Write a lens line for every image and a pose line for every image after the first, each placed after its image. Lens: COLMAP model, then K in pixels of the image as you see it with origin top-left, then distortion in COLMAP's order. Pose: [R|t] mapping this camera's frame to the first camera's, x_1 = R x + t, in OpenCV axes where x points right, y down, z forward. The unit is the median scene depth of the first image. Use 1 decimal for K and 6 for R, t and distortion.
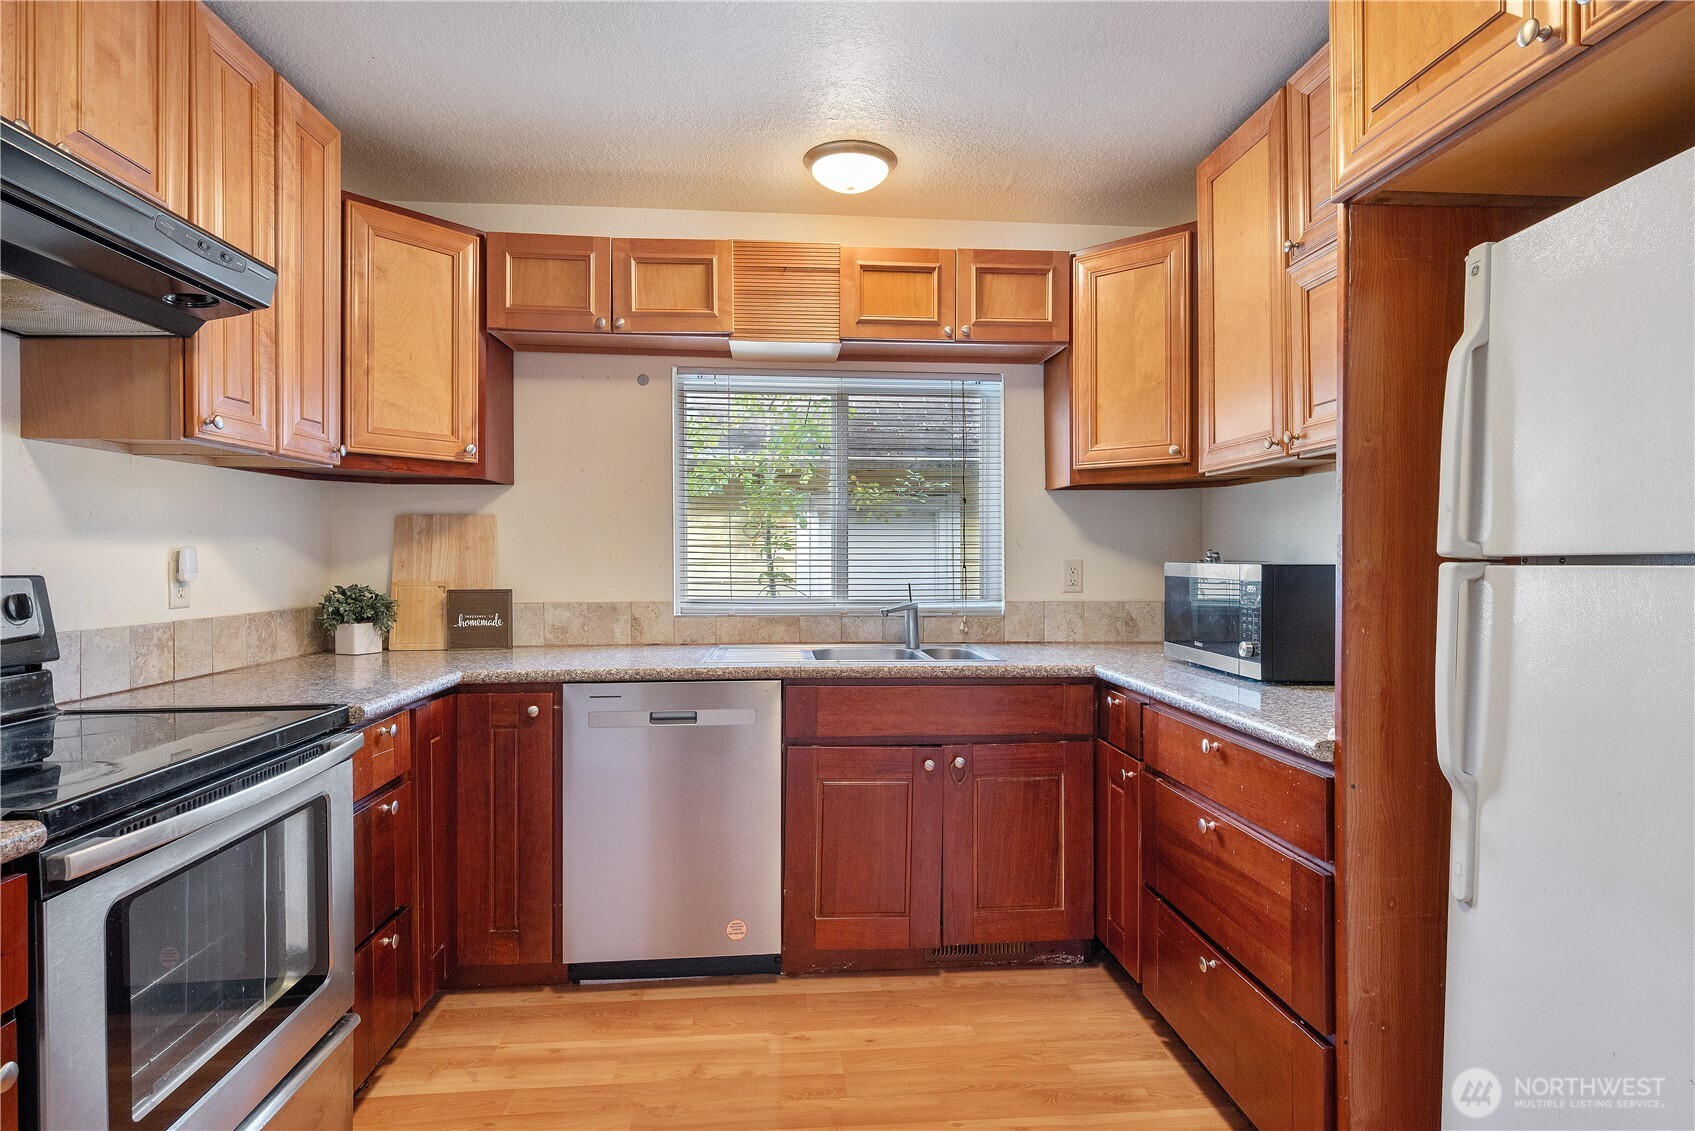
lens RADIAL K [[883.1, 0, 856.1], [0, 883.1, 563.4], [0, 0, 1]] dist [-0.000337, -0.000383]
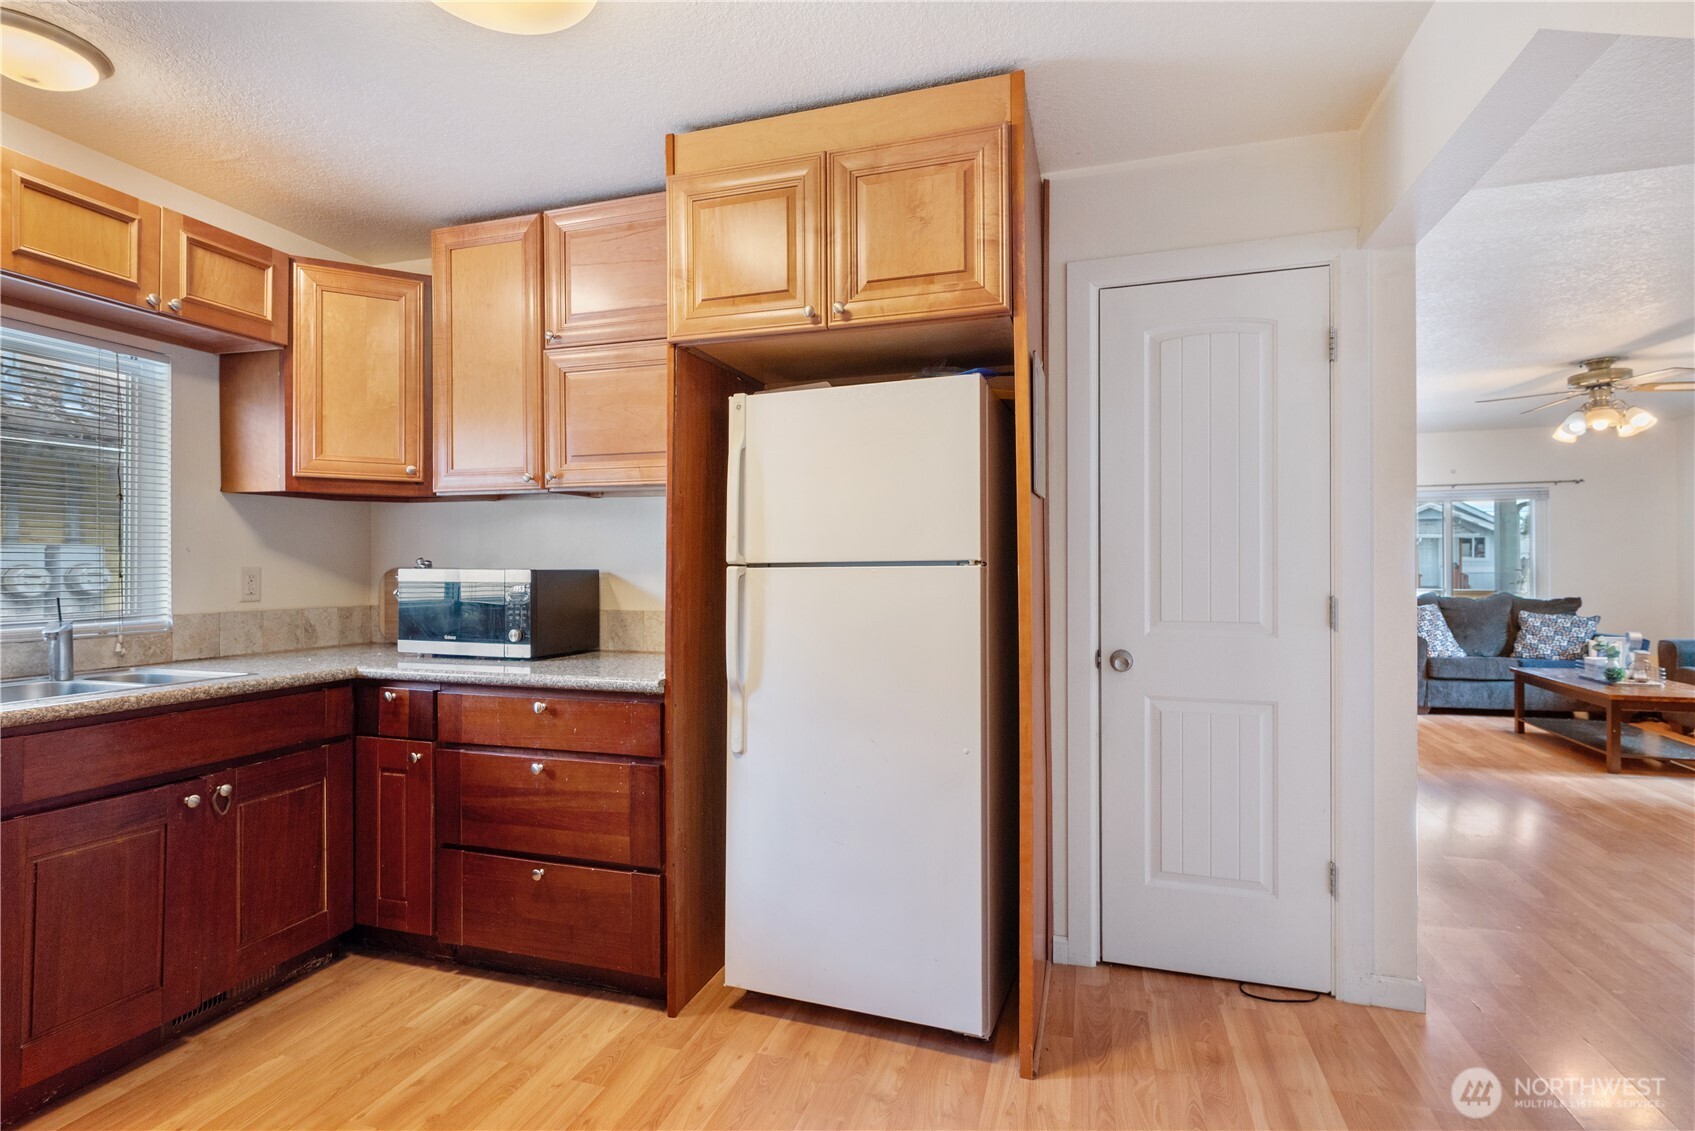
lens RADIAL K [[823.4, 0, 873.0], [0, 823.4, 569.5], [0, 0, 1]] dist [-0.008021, 0.005461]
pose [[0.350648, -0.004905, 0.936494, -0.438288], [0.008135, 0.999965, 0.002191, 0.002112], [-0.936472, 0.006850, 0.350676, 0.078684]]
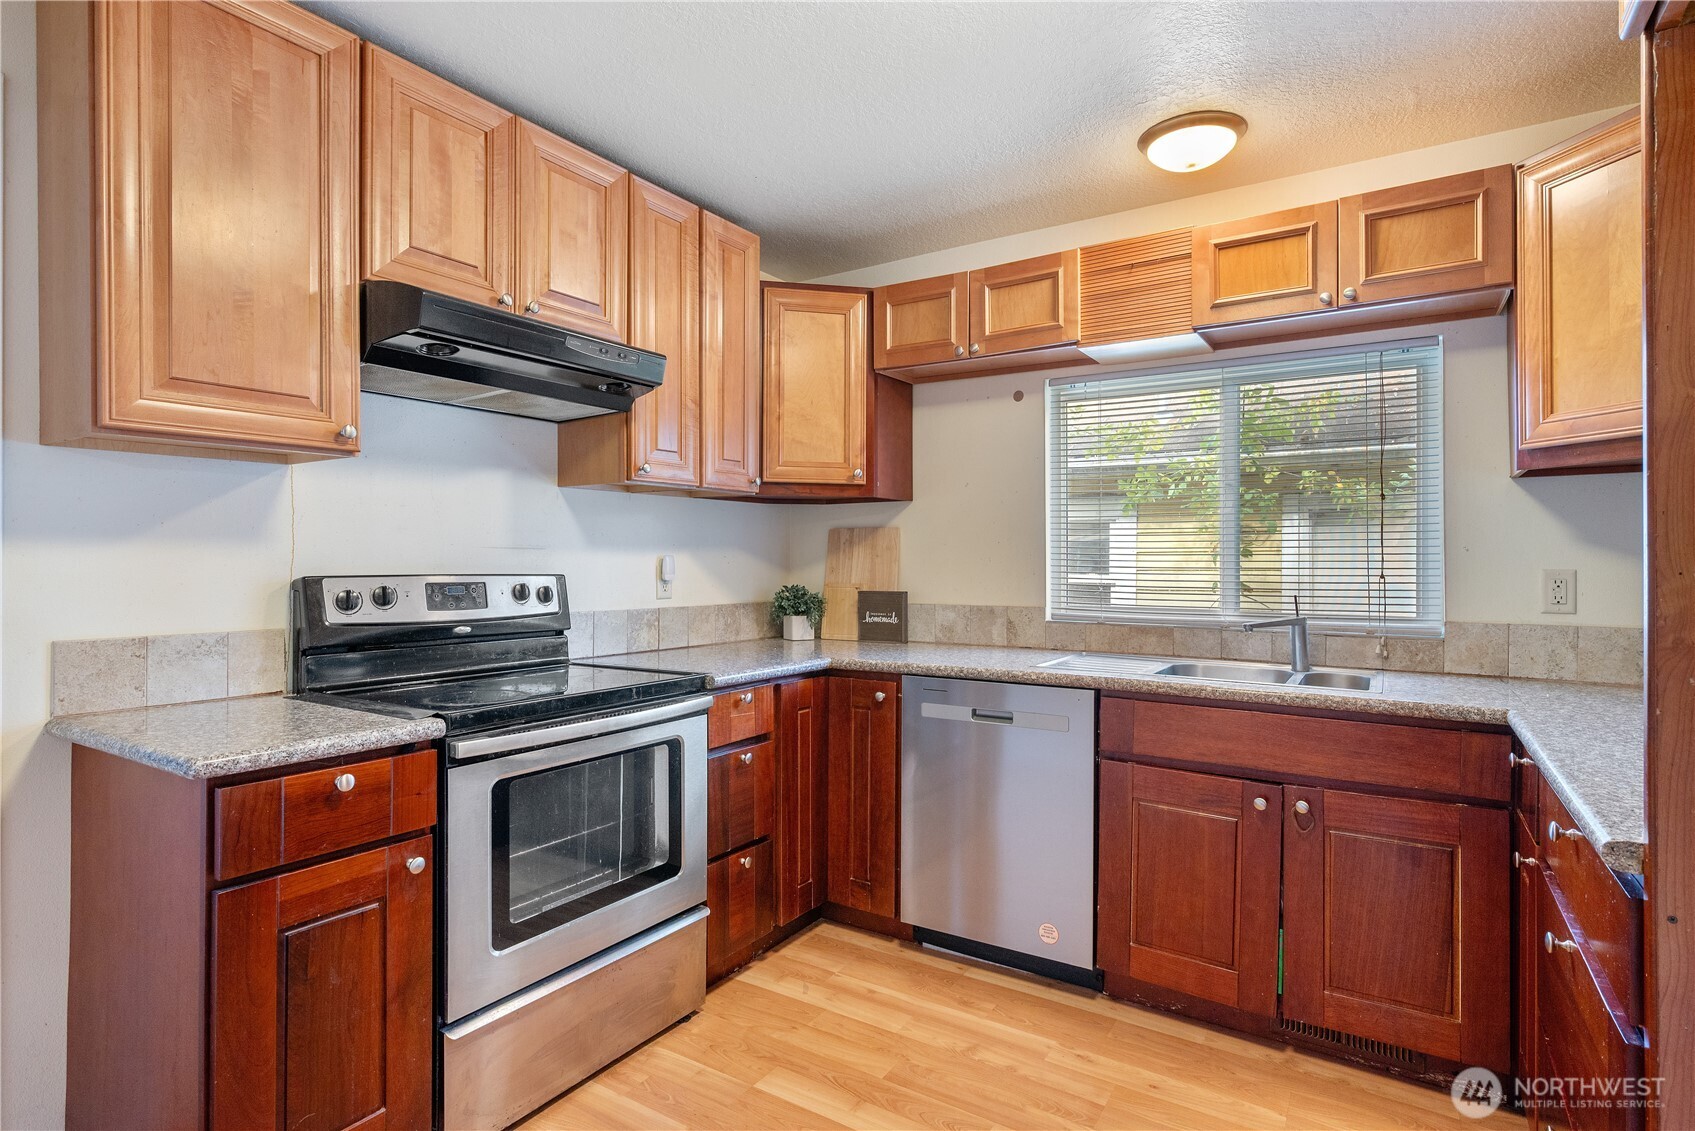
lens RADIAL K [[883.1, 0, 872.7], [0, 883.1, 564.1], [0, 0, 1]] dist [-0.000337, -0.000383]
pose [[0.786062, 0.003233, -0.618140, 0.317136], [-0.007490, 0.999963, -0.004296, -0.001441], [0.618103, 0.008007, 0.786057, 0.075722]]
